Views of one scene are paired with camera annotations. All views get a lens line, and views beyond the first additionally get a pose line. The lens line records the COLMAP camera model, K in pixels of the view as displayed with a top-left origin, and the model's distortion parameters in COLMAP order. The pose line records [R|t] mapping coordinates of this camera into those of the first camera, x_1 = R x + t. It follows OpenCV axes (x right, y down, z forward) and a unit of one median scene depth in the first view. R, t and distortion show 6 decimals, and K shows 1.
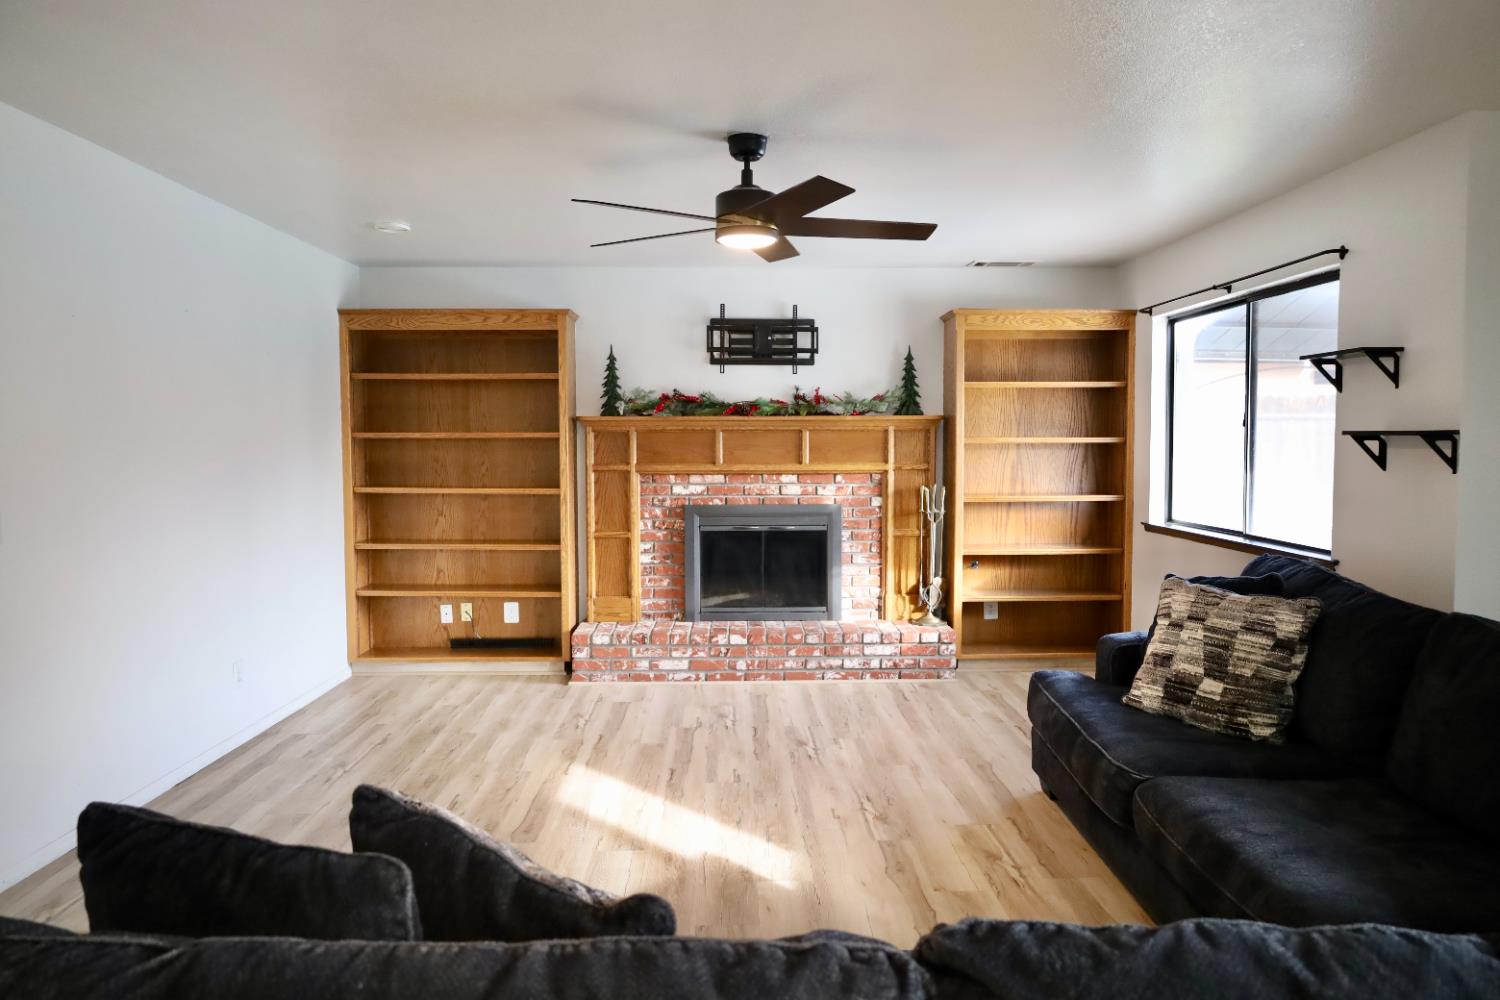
lens RADIAL K [[1024.3, 0, 750.5], [0, 1024.3, 501.7], [0, 0, 1]] dist [-0.011486, -0.005708]
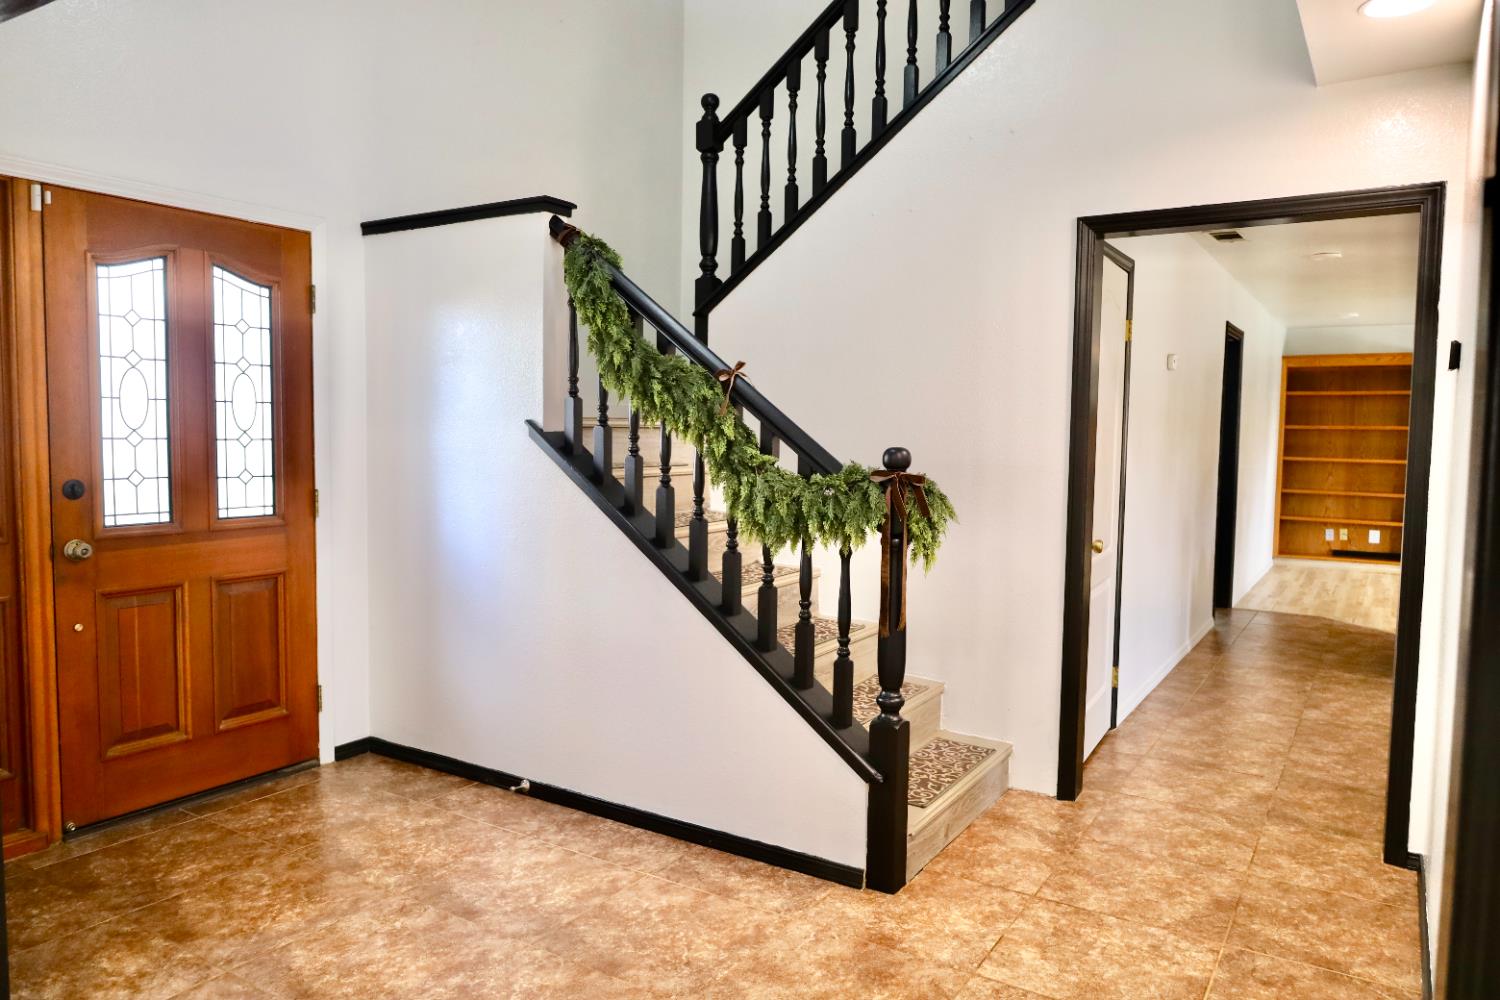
lens RADIAL K [[1024.3, 0, 756.0], [0, 1024.3, 507.4], [0, 0, 1]] dist [-0.011486, -0.005708]
pose [[0.833075, 0.051426, -0.550764, -0.173260], [-0.048980, 0.998616, 0.019156, 0.084221], [0.550987, 0.011018, 0.834441, -0.965196]]
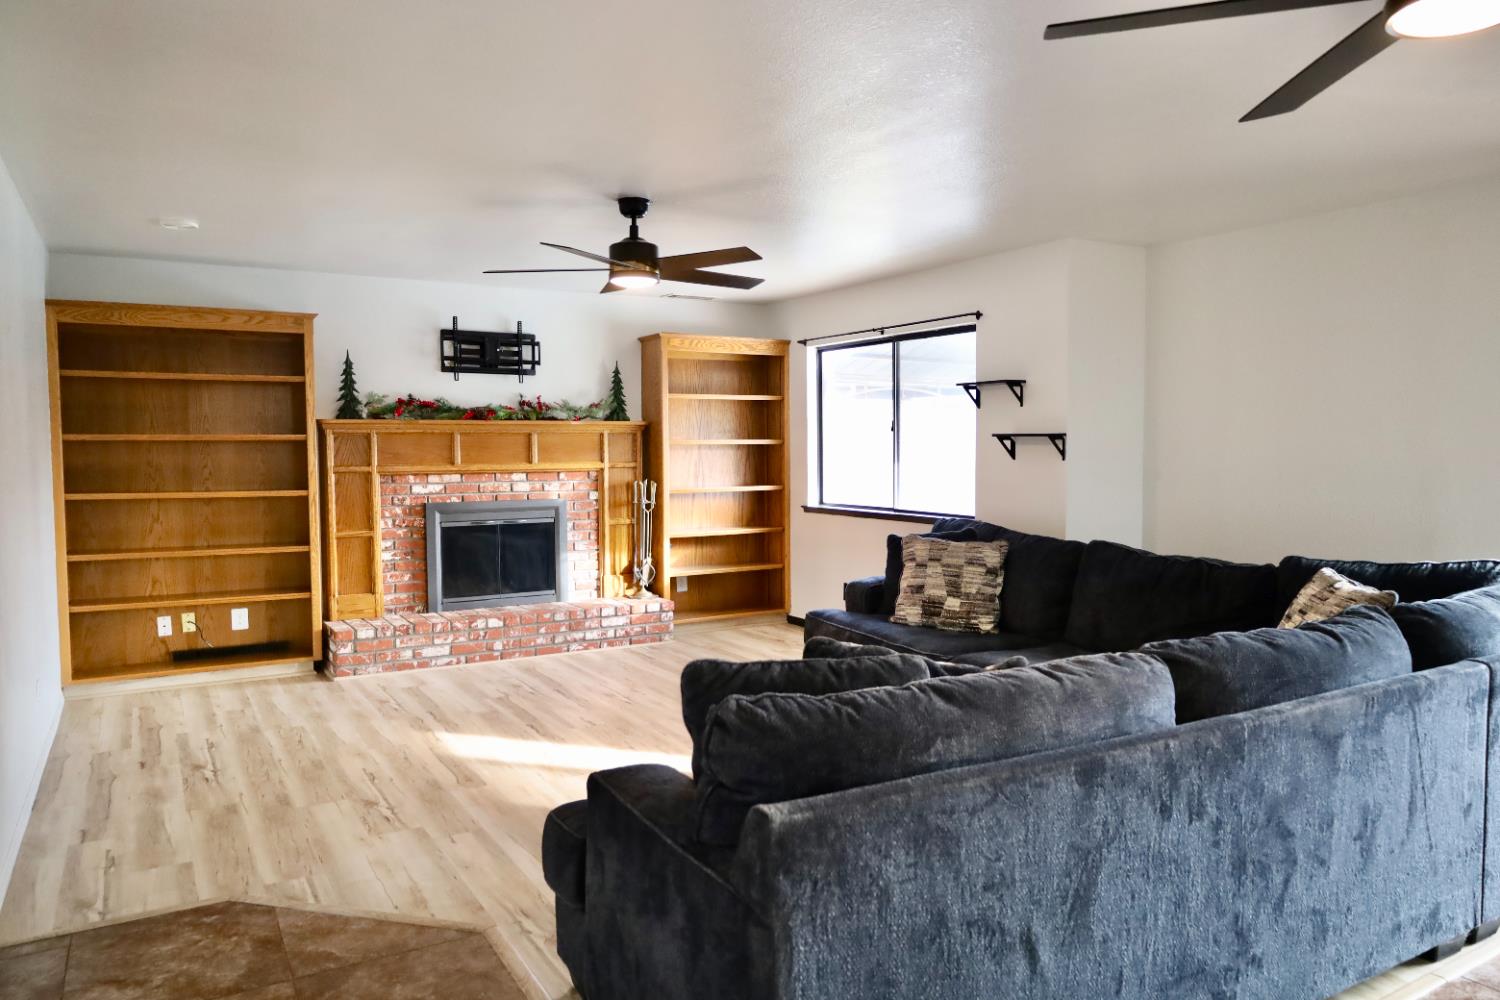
lens RADIAL K [[1024.3, 0, 759.2], [0, 1024.3, 501.3], [0, 0, 1]] dist [-0.011486, -0.005708]
pose [[0.871329, -0.028980, 0.489842, -0.294314], [0.032072, 0.999483, 0.002083, 0.010514], [-0.489649, 0.013896, 0.871809, -0.100266]]
